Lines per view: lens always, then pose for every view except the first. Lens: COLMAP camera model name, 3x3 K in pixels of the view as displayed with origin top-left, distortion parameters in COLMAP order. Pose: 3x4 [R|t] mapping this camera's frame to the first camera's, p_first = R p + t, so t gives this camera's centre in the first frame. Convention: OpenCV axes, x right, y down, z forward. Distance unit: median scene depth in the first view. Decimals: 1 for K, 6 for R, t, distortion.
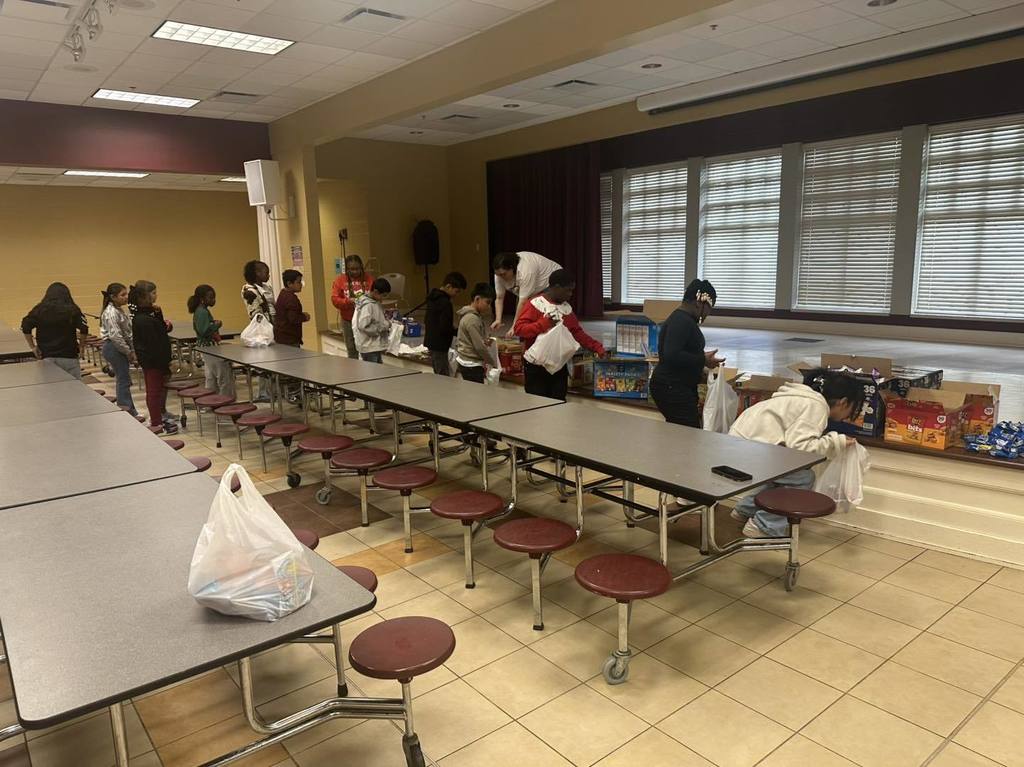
lens RADIAL K [[717.9, 0, 511.7], [0, 717.9, 391.4], [0, 0, 1]] dist [0.058983, -0.058262]
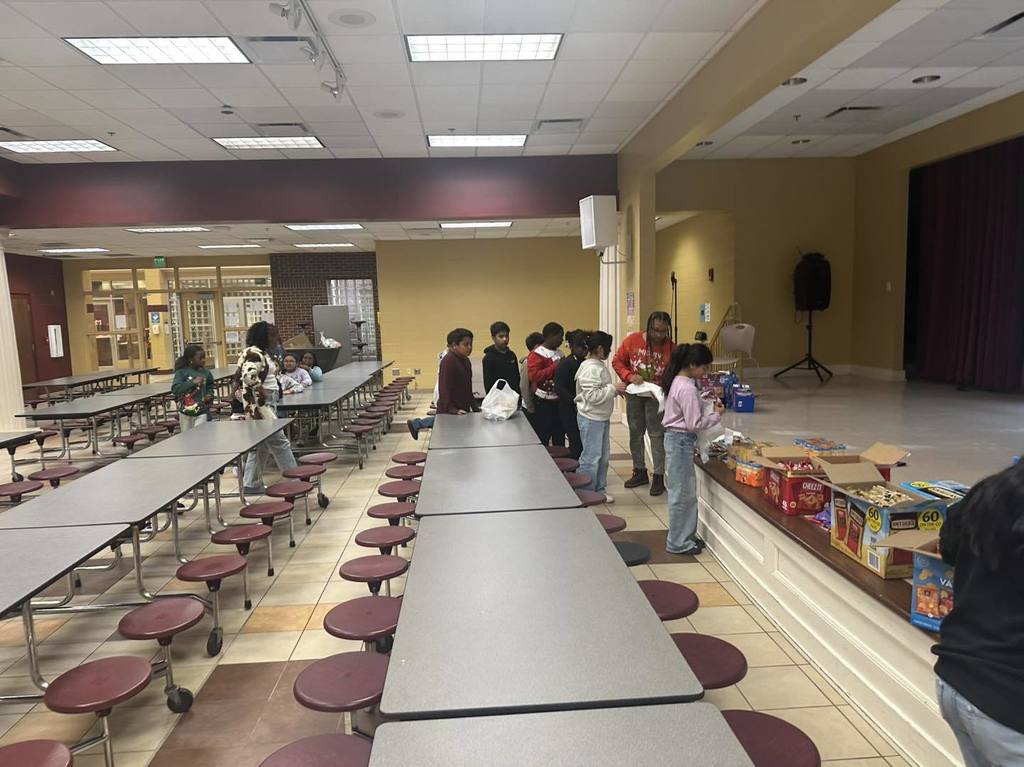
lens RADIAL K [[717.9, 0, 510.6], [0, 717.9, 387.1], [0, 0, 1]] dist [0.058983, -0.058262]
pose [[0.818303, 0.066365, -0.570943, 0.087634], [-0.098746, 0.994776, -0.025898, -0.057229], [0.566242, 0.077571, 0.820581, 0.253982]]
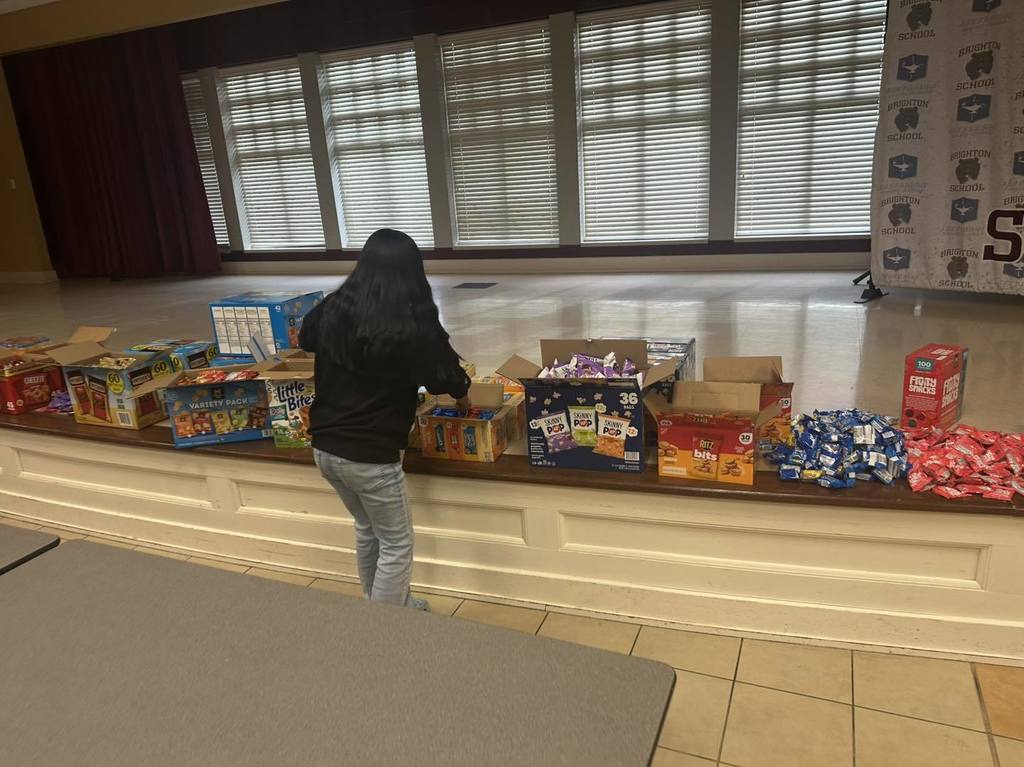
lens RADIAL K [[717.9, 0, 514.2], [0, 717.9, 383.7], [0, 0, 1]] dist [0.058983, -0.058262]
pose [[0.887425, -0.167262, 0.429535, 0.062494], [0.130354, 0.984869, 0.114197, -0.039813], [-0.442137, -0.045350, 0.895800, 0.208594]]
